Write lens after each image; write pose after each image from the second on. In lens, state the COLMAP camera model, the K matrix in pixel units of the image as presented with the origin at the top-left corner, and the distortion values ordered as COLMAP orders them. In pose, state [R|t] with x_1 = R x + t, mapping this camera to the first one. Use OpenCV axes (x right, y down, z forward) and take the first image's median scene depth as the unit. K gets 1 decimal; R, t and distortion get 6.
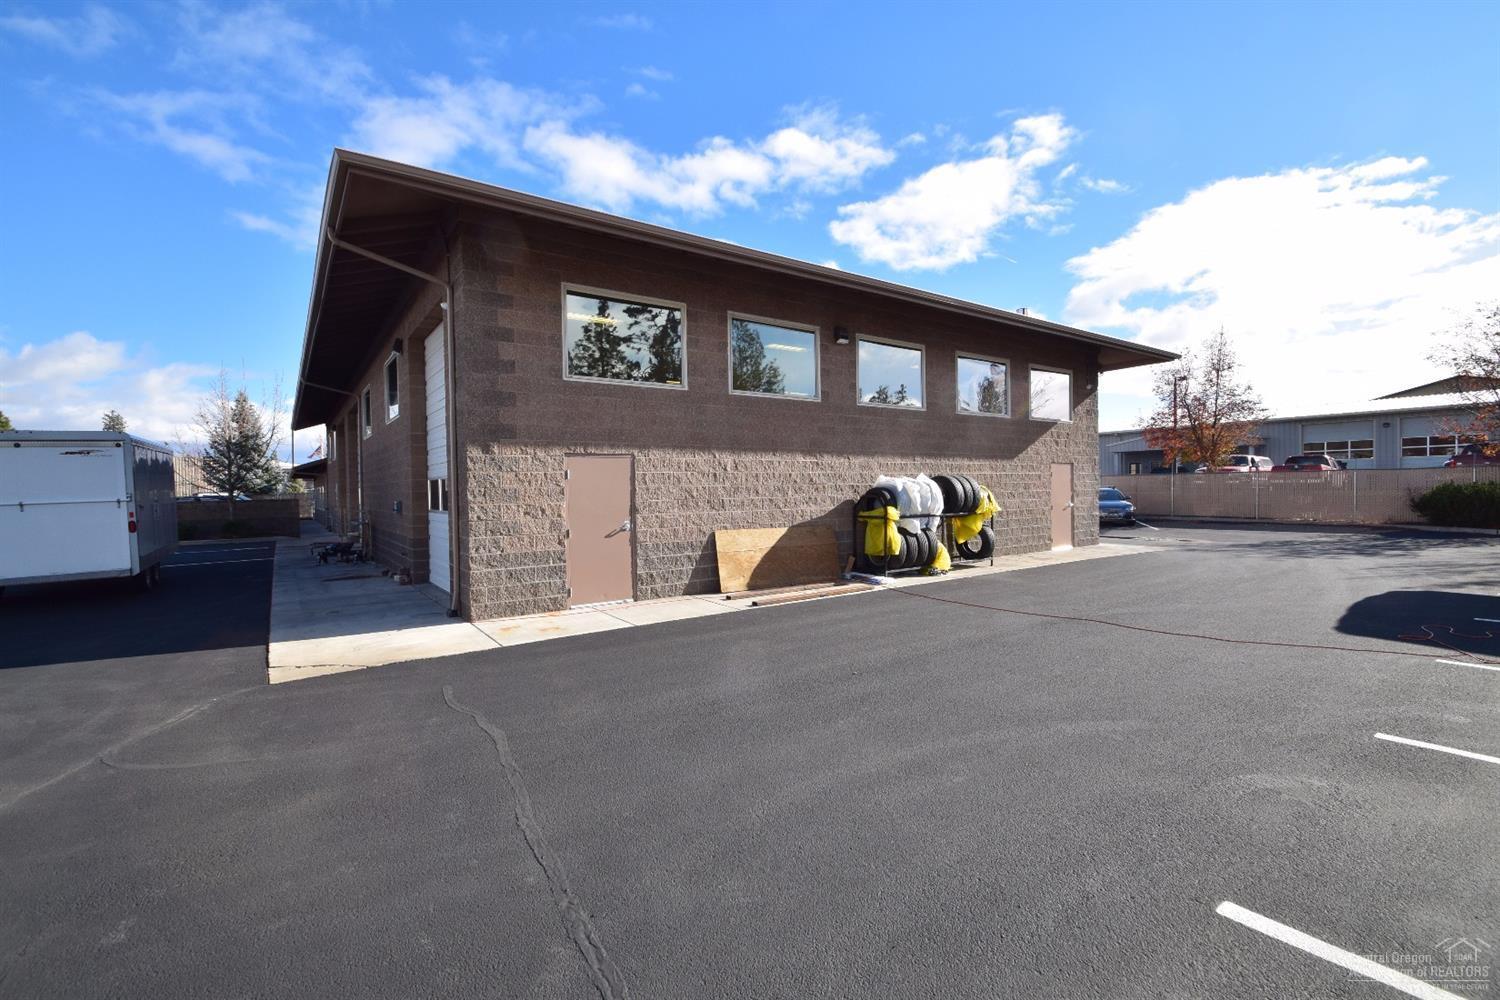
lens RADIAL K [[656.7, 0, 751.5], [0, 656.7, 501.6], [0, 0, 1]] dist [0.002316, -0.008840]
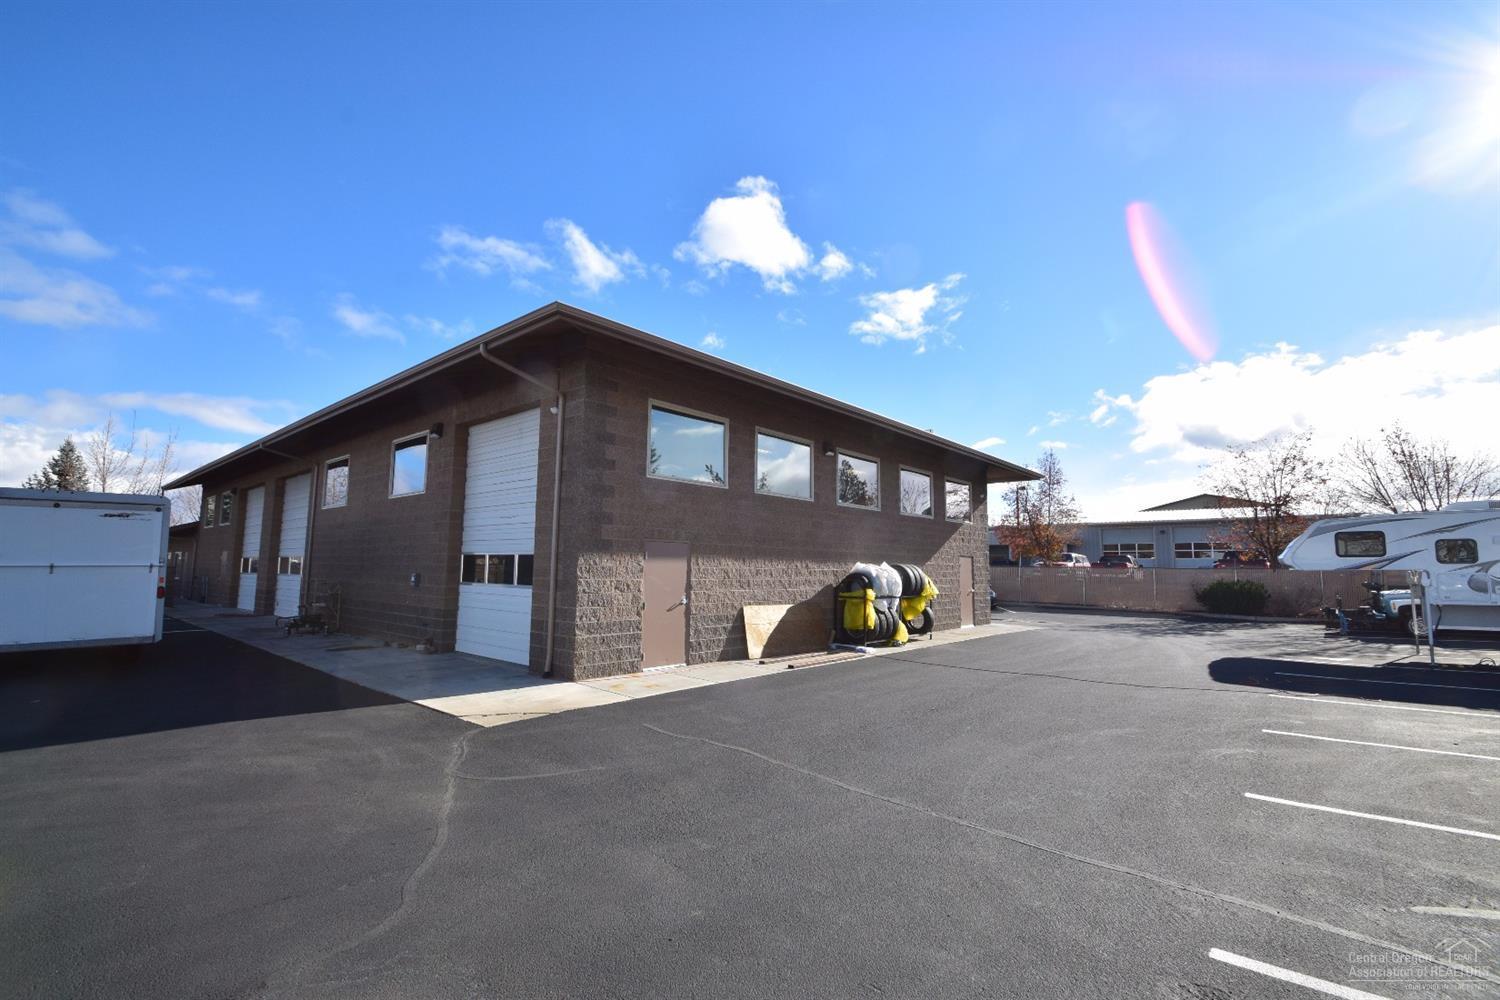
lens RADIAL K [[656.7, 0, 747.8], [0, 656.7, 502.7], [0, 0, 1]] dist [0.002316, -0.008840]
pose [[0.974441, 0.051316, 0.218706, -0.279747], [-0.024629, 0.992095, -0.123046, 0.003902], [-0.223291, 0.114514, 0.968002, -0.156947]]
